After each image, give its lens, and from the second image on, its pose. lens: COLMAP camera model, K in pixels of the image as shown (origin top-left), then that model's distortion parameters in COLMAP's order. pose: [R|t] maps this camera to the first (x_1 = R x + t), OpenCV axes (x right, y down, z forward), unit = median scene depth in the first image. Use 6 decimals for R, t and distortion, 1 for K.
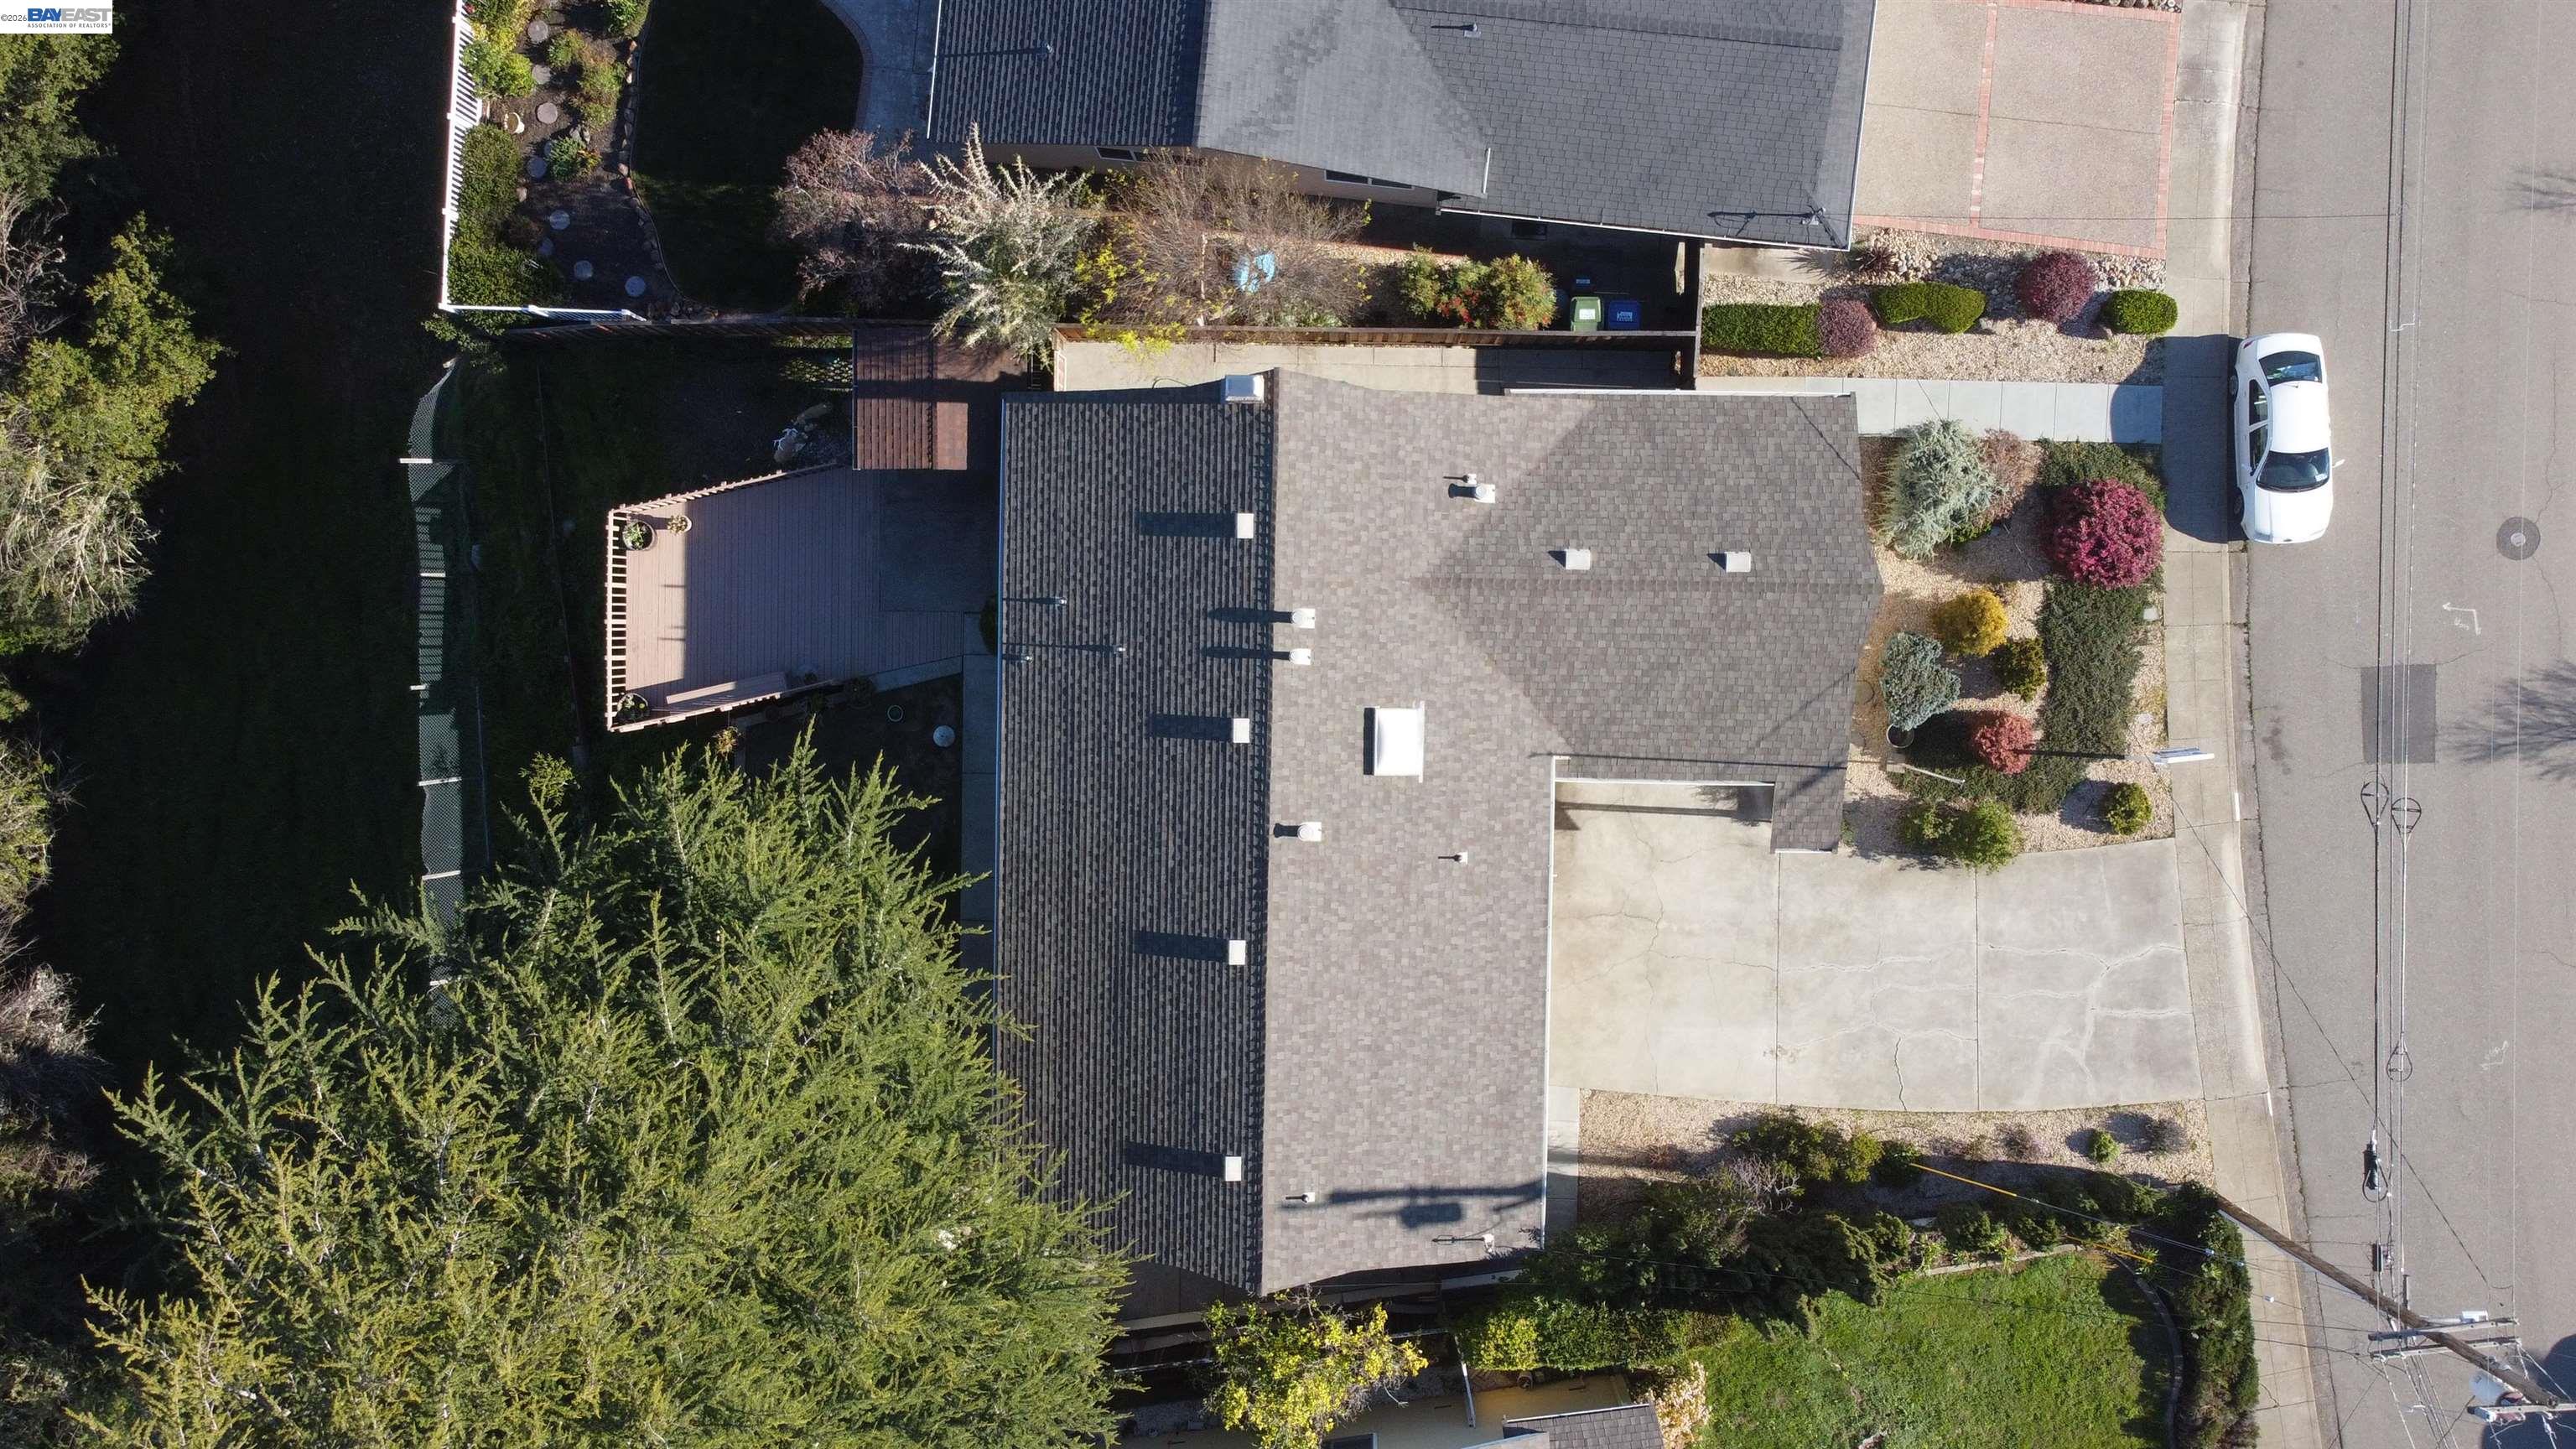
lens RADIAL K [[1952.0, 0, 1294.8], [0, 1952.0, 705.2], [0, 0, 1]] dist [0.004779, -0.008781]
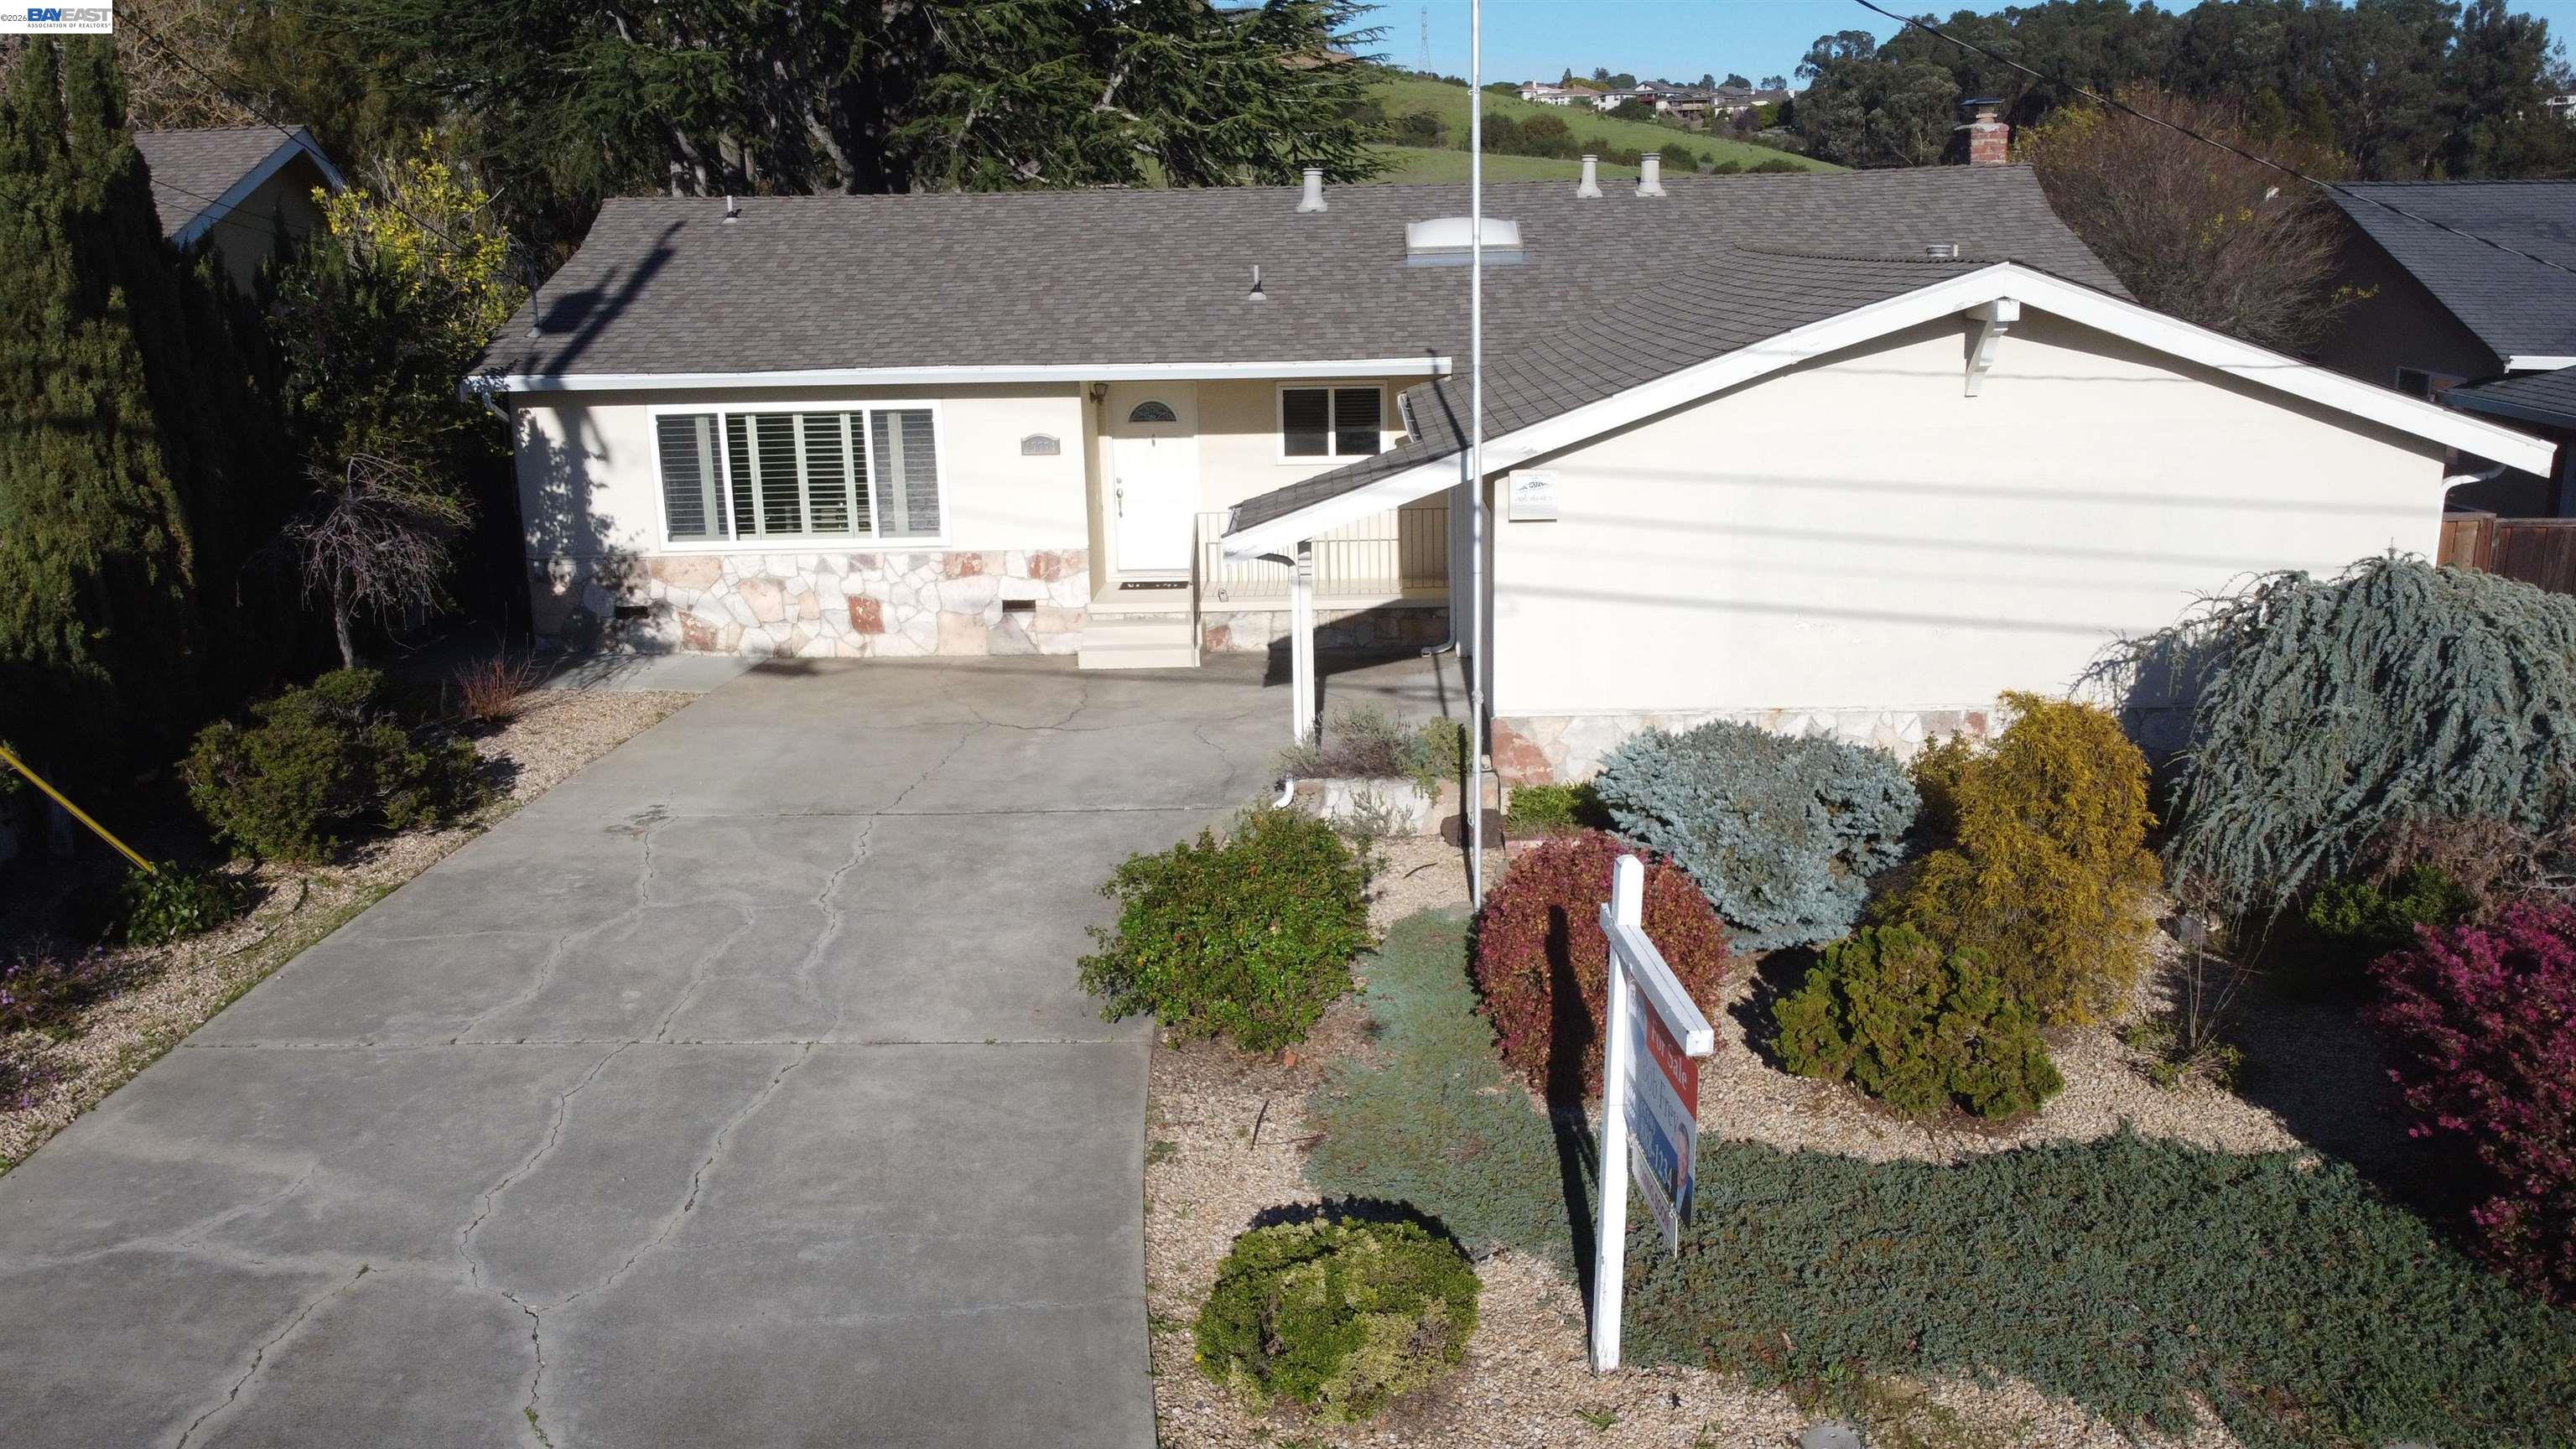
lens RADIAL K [[1948.5, 0, 1292.9], [0, 1948.5, 713.4], [0, 0, 1]] dist [0.001924, 0.003215]
pose [[-0.011406, 0.267406, -0.963516, 0.591666], [-0.999792, -0.019337, 0.006469, 0.057094], [-0.016901, 0.963390, 0.267571, 0.887667]]
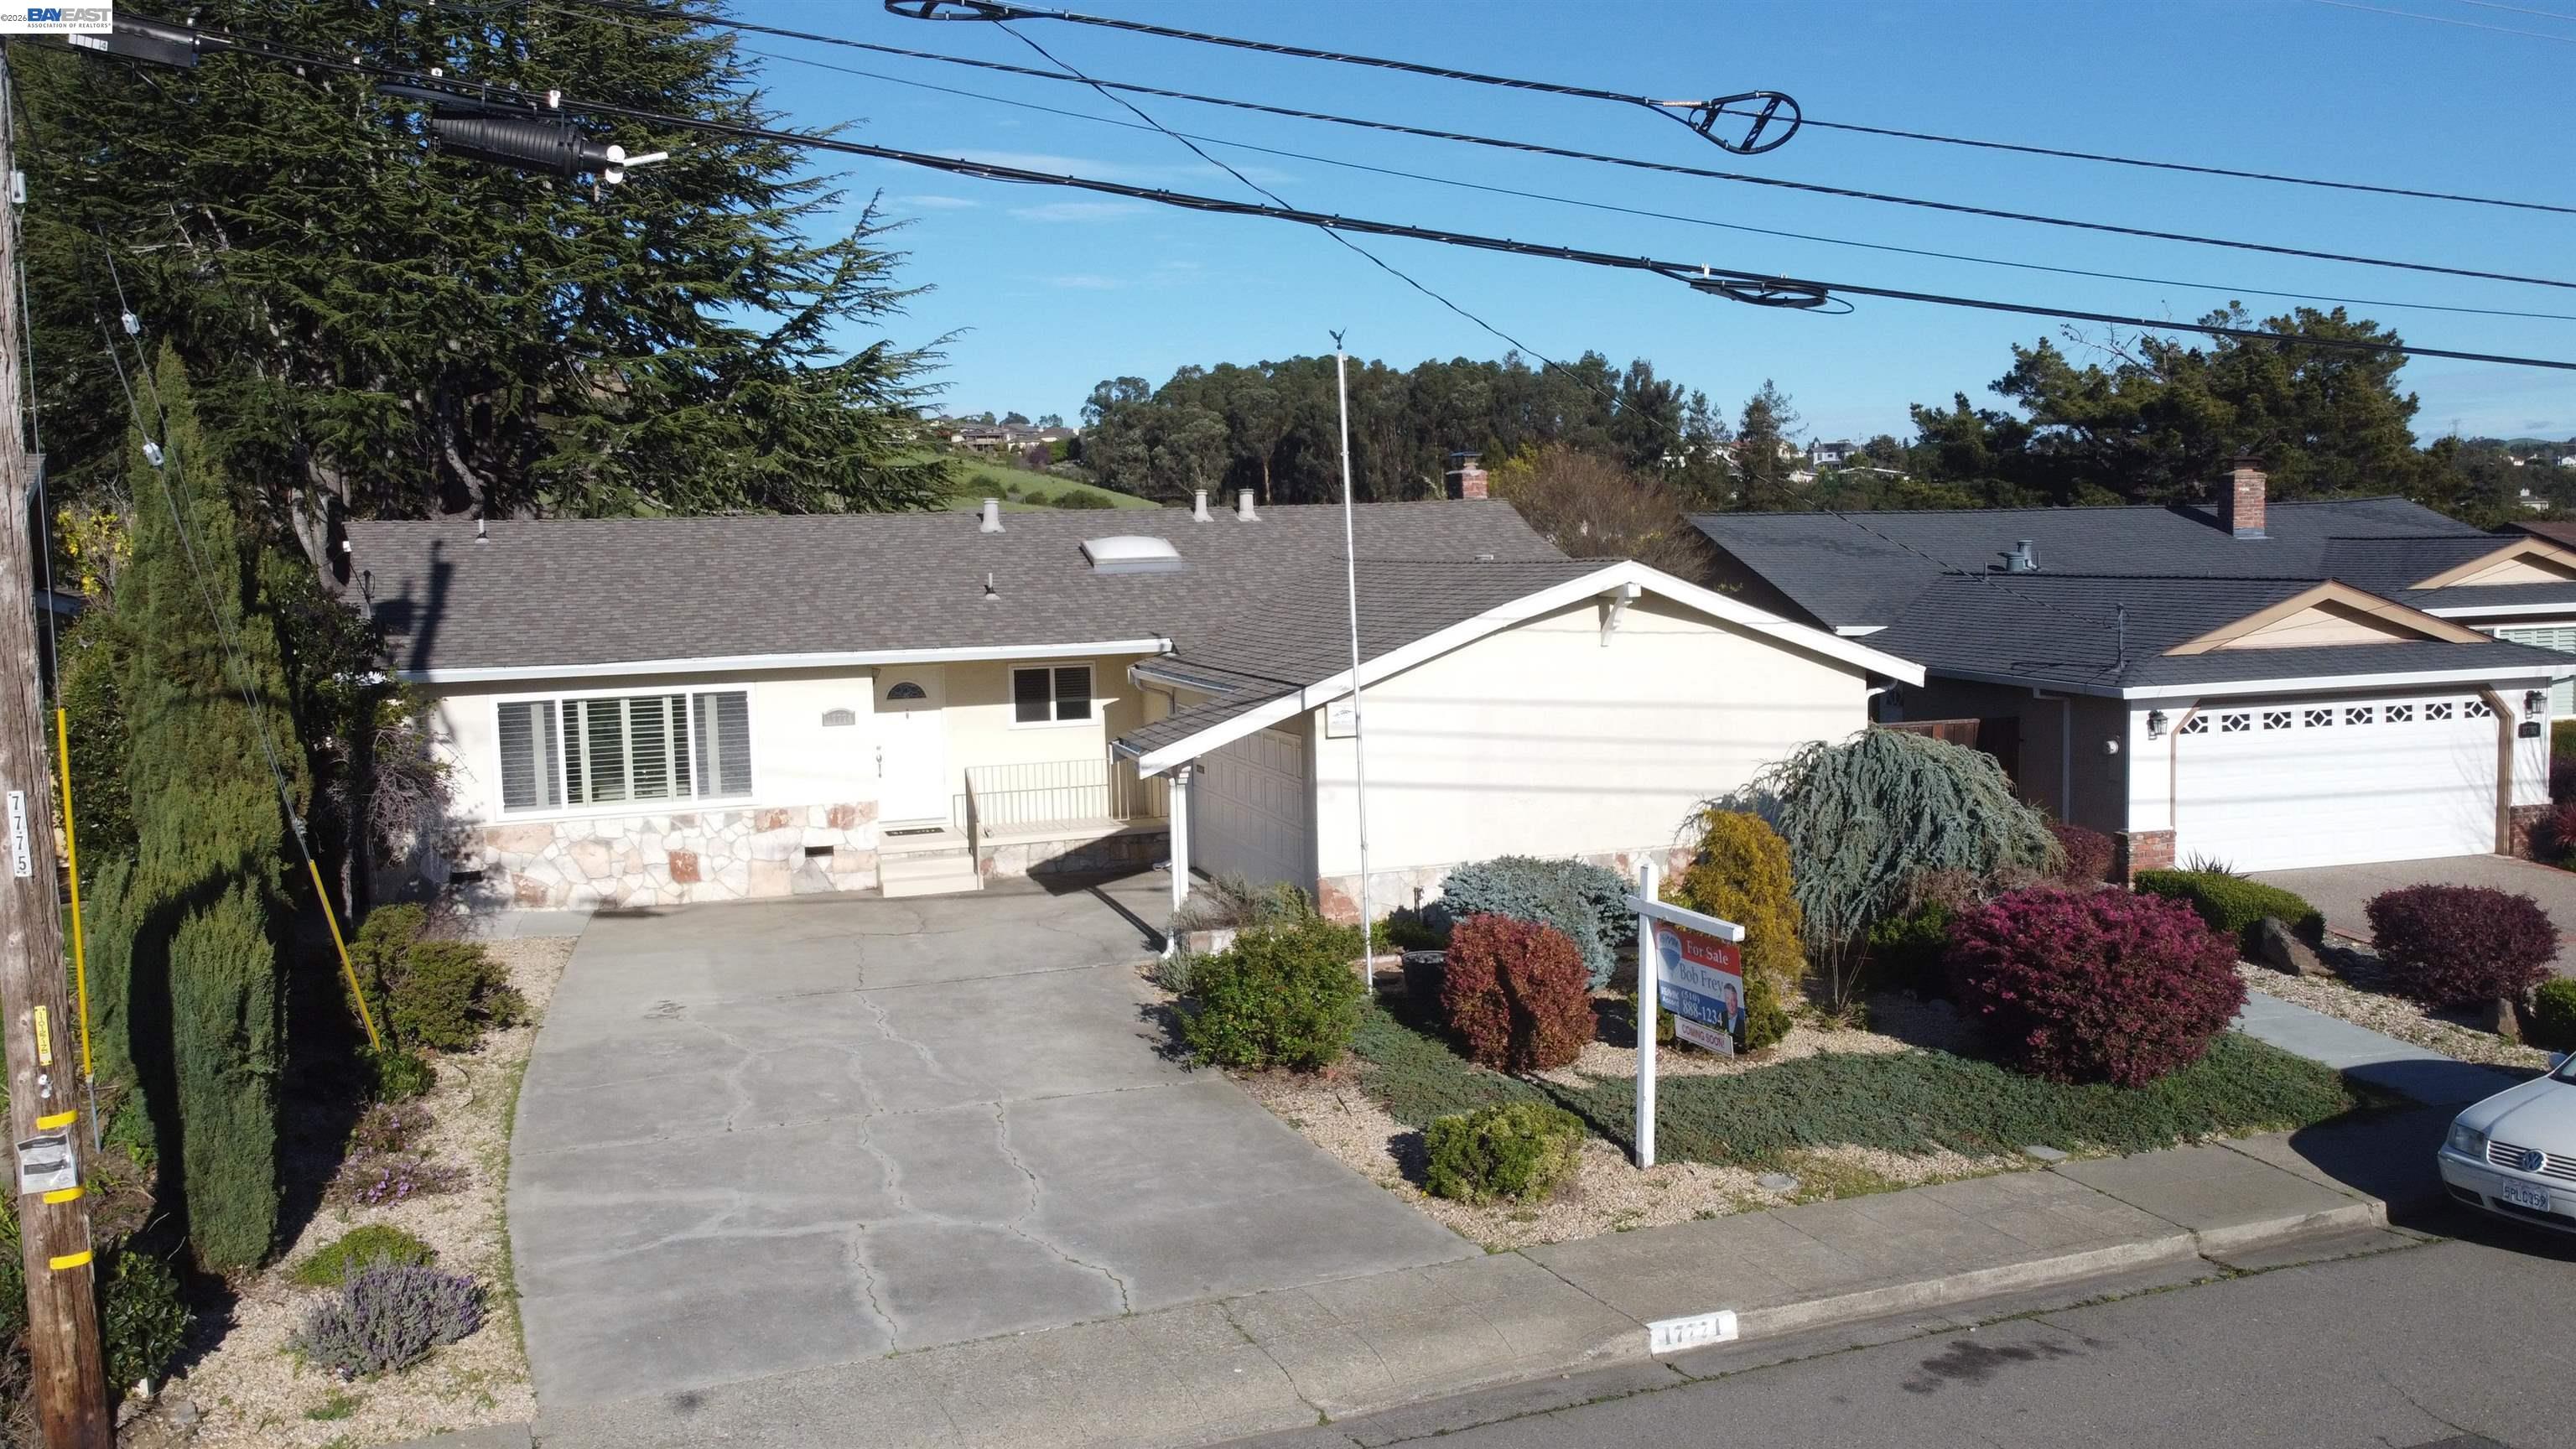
lens RADIAL K [[1952.0, 0, 1294.8], [0, 1952.0, 705.2], [0, 0, 1]] dist [0.004779, -0.008781]
pose [[0.338986, 0.098407, -0.935631, 0.708905], [-0.940544, 0.012649, -0.339436, 0.194733], [-0.021568, 0.995066, 0.096844, 0.889982]]
